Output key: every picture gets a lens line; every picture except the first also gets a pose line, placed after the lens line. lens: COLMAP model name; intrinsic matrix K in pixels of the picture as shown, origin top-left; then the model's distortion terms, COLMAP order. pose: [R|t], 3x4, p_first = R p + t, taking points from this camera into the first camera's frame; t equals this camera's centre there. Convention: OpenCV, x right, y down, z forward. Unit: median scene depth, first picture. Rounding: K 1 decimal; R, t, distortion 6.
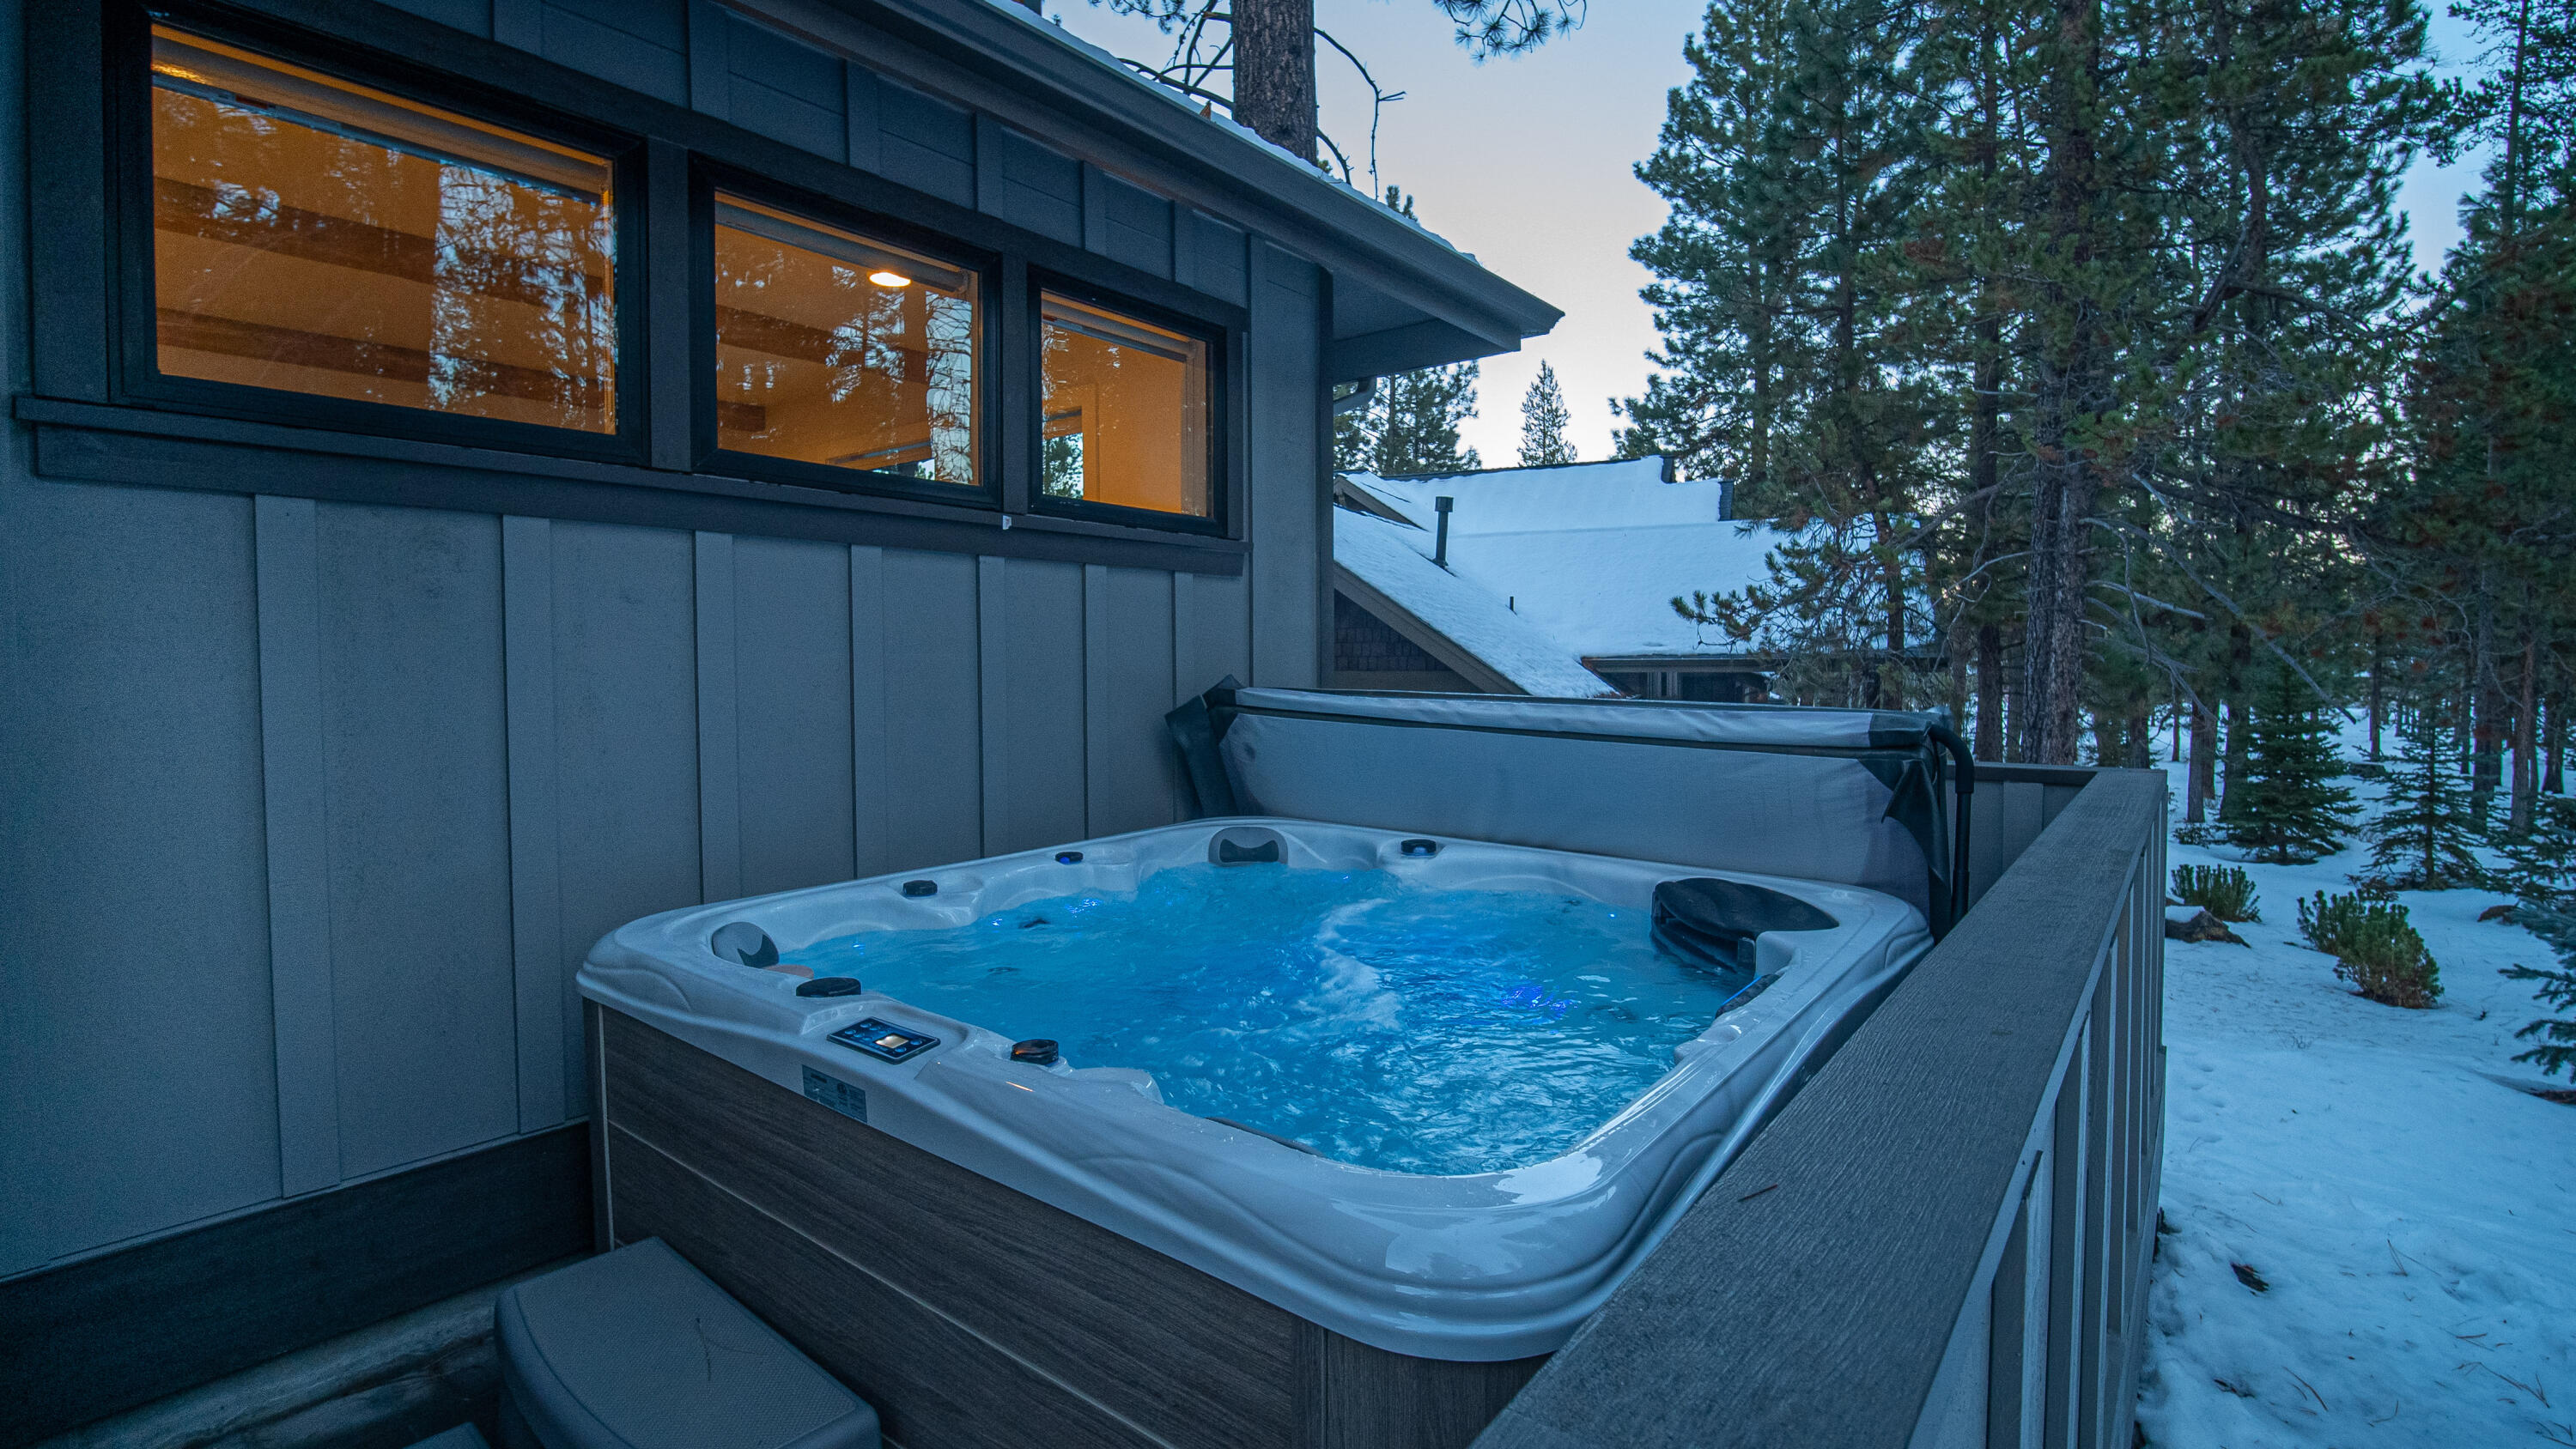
lens RADIAL K [[1181.7, 0, 1283.4], [0, 1181.7, 708.5], [0, 0, 1]] dist [-0.016560, -0.000931]
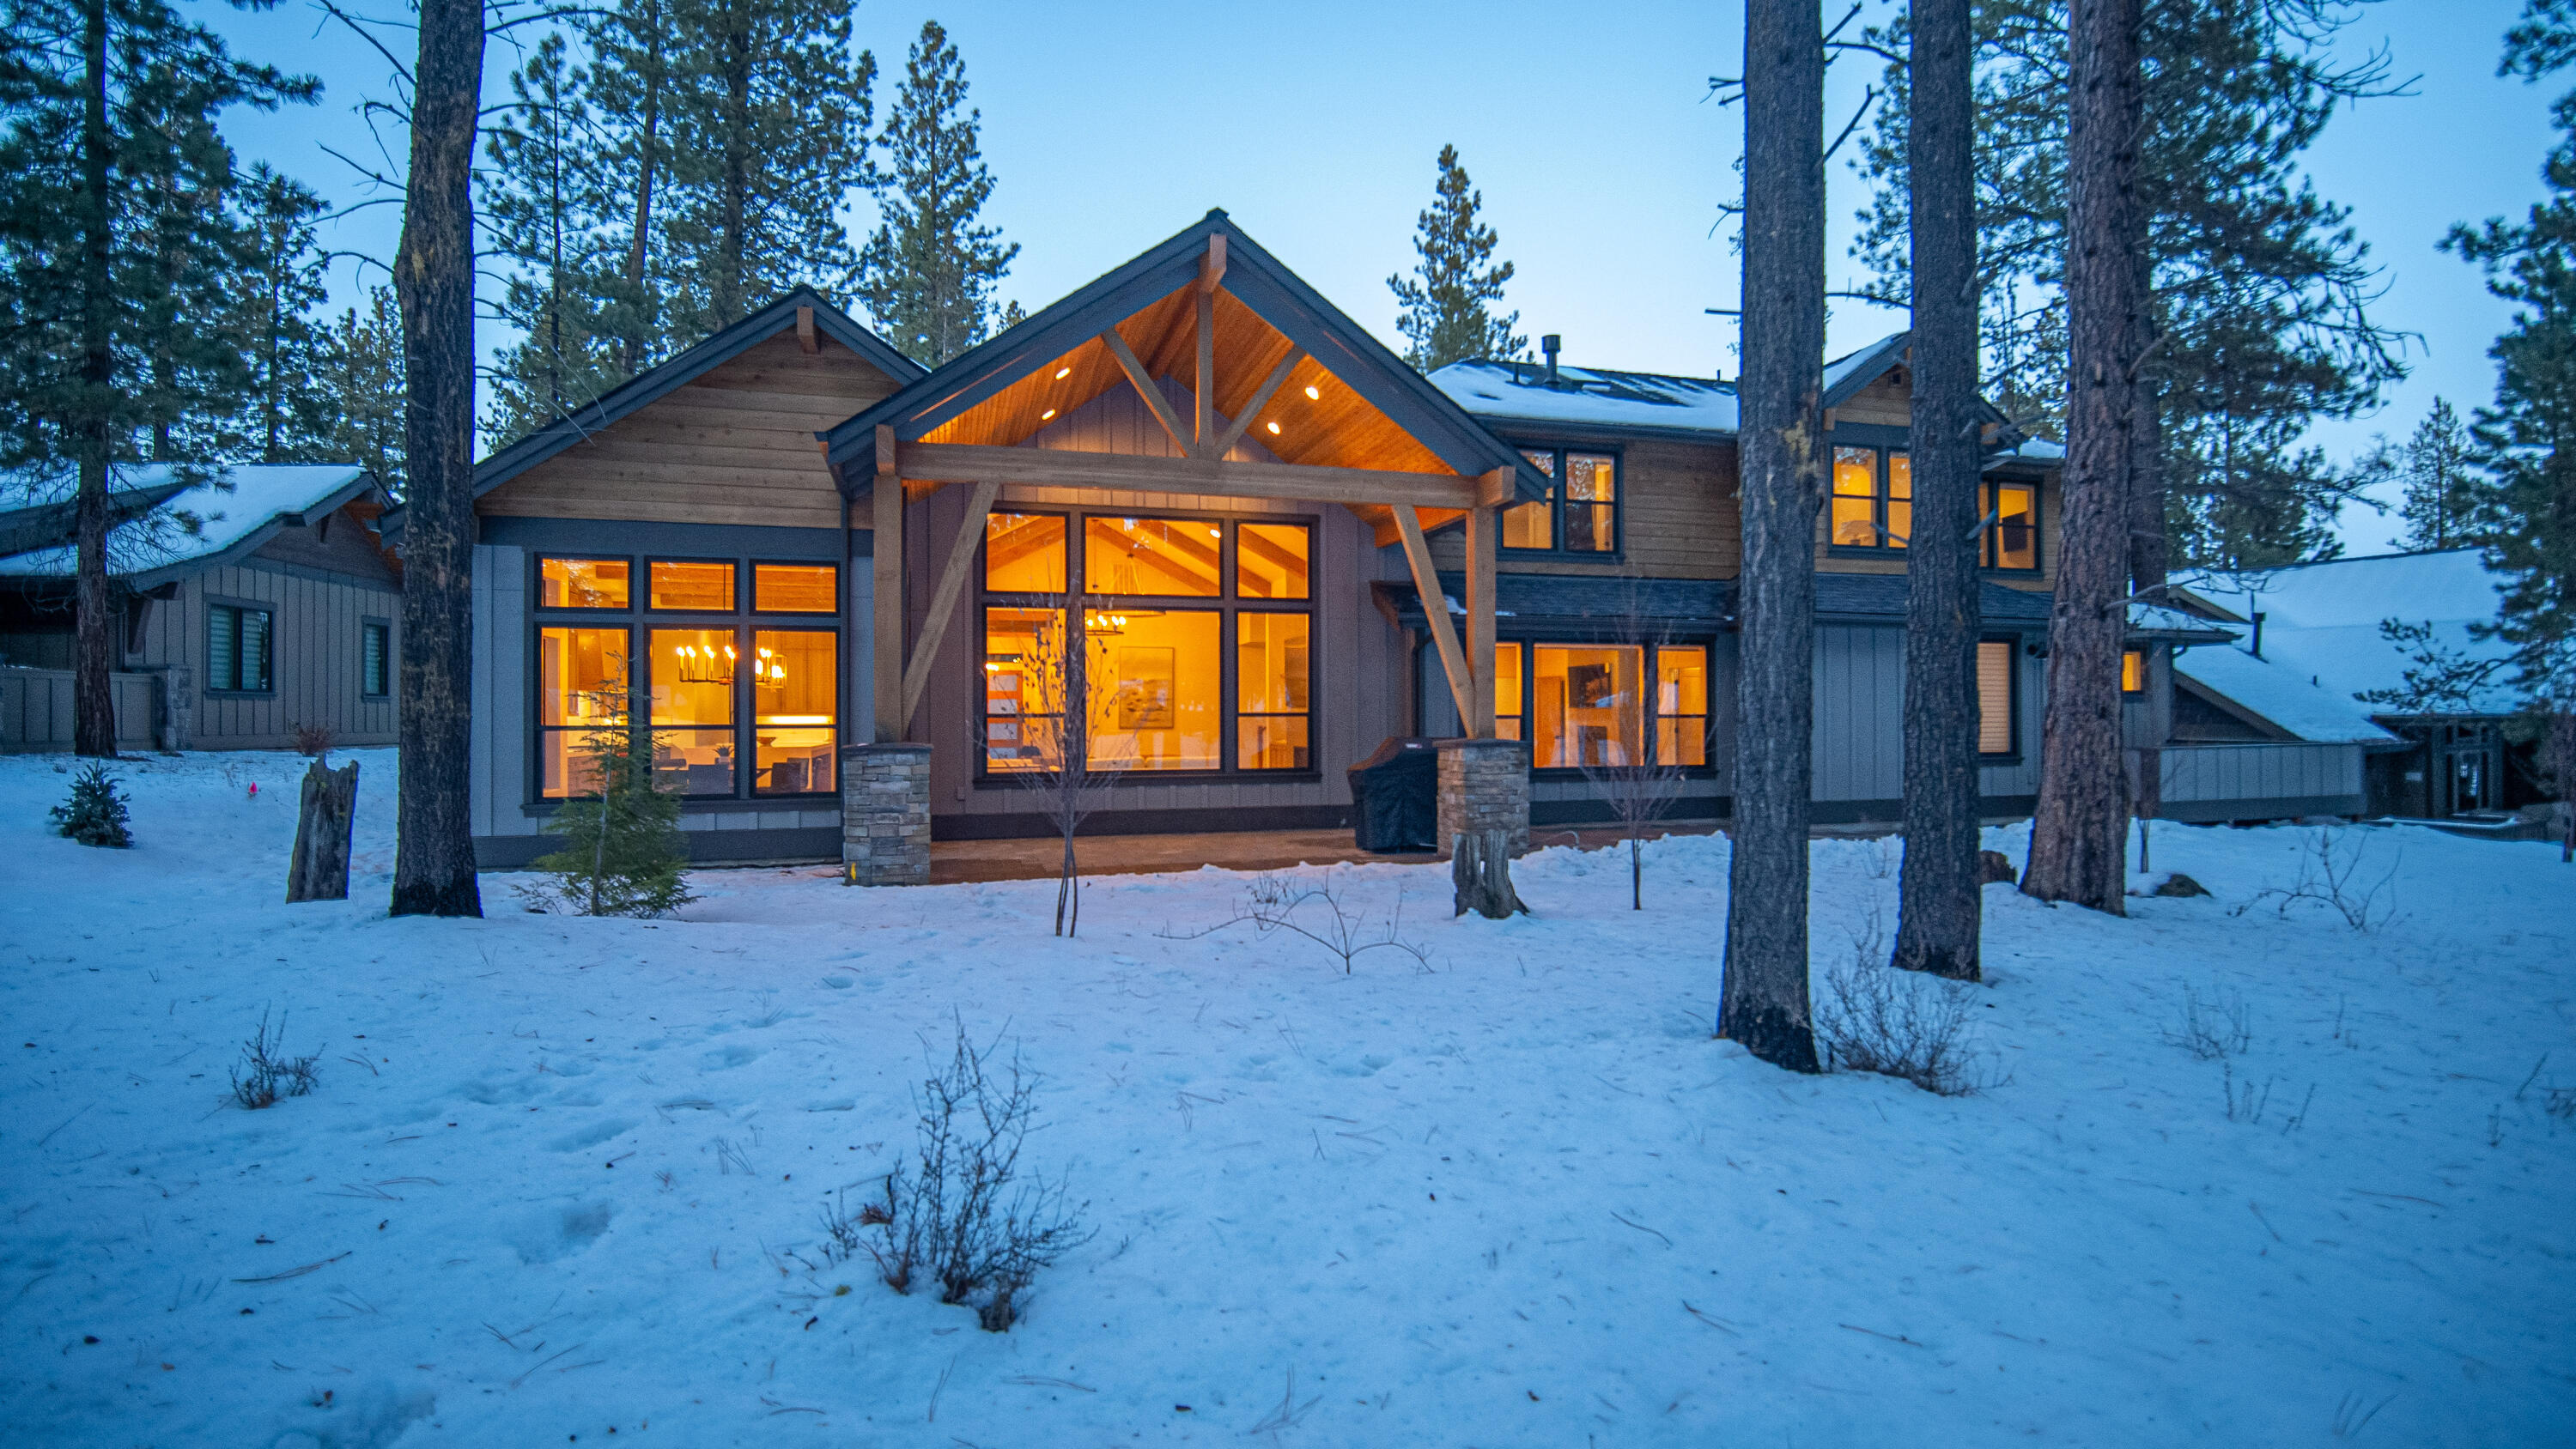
lens RADIAL K [[1131.5, 0, 1280.7], [0, 1131.5, 711.5], [0, 0, 1]] dist [-0.014034, -0.000952]
pose [[0.810756, -0.007206, -0.585340, -0.025875], [-0.017671, 0.999167, -0.036777, 0.015868], [0.585117, 0.040161, 0.809953, -0.548806]]
